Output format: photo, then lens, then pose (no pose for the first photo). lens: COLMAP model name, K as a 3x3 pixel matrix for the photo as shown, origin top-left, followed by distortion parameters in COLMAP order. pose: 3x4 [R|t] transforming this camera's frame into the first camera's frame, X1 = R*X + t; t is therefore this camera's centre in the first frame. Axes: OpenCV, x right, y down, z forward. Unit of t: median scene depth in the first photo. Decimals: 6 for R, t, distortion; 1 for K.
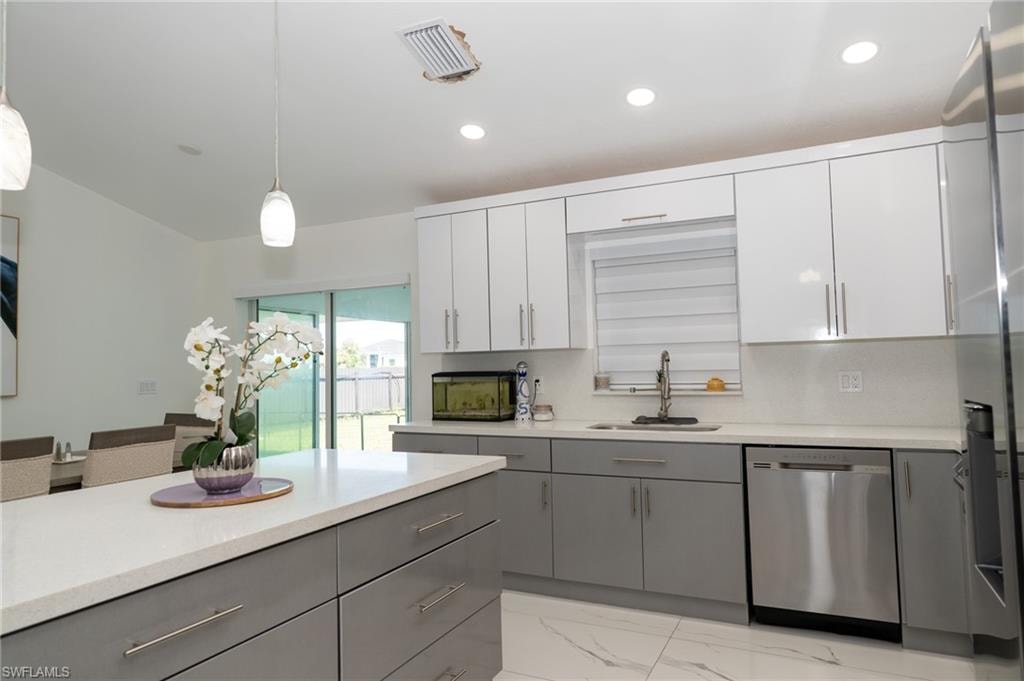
lens RADIAL K [[649.0, 0, 512.0], [0, 649.0, 340.5], [0, 0, 1]] dist [0.003083, -0.001160]
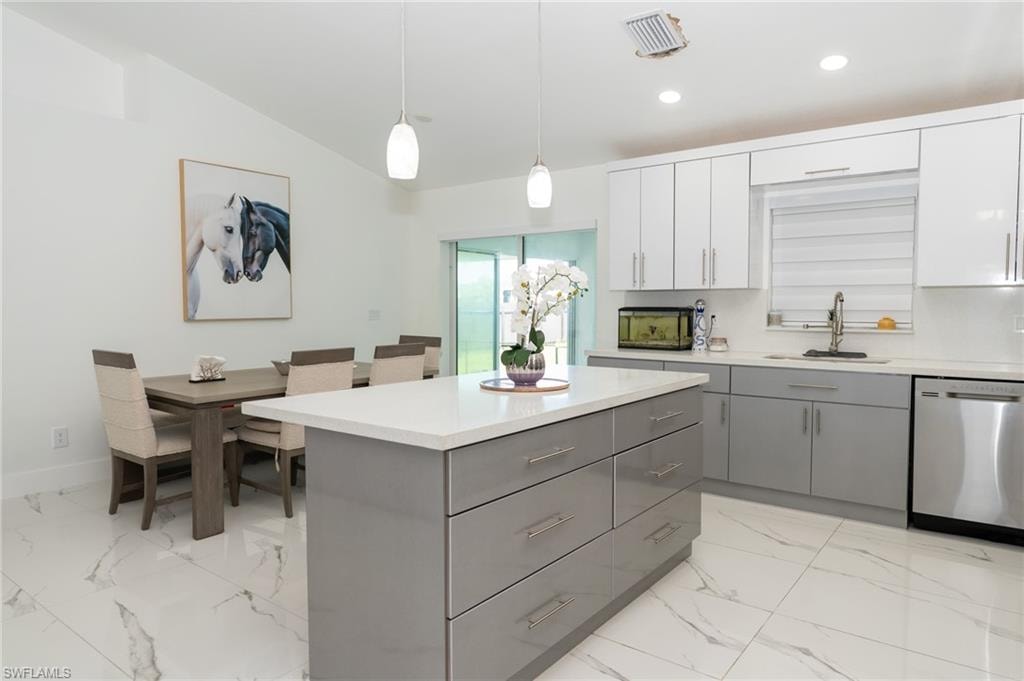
lens RADIAL K [[649.0, 0, 512.0], [0, 649.0, 340.5], [0, 0, 1]] dist [0.003083, -0.001160]
pose [[0.980197, 0.031845, -0.195446, -0.095849], [-0.012654, 0.995041, 0.098661, -0.004217], [0.197618, -0.094234, 0.975739, -0.209265]]
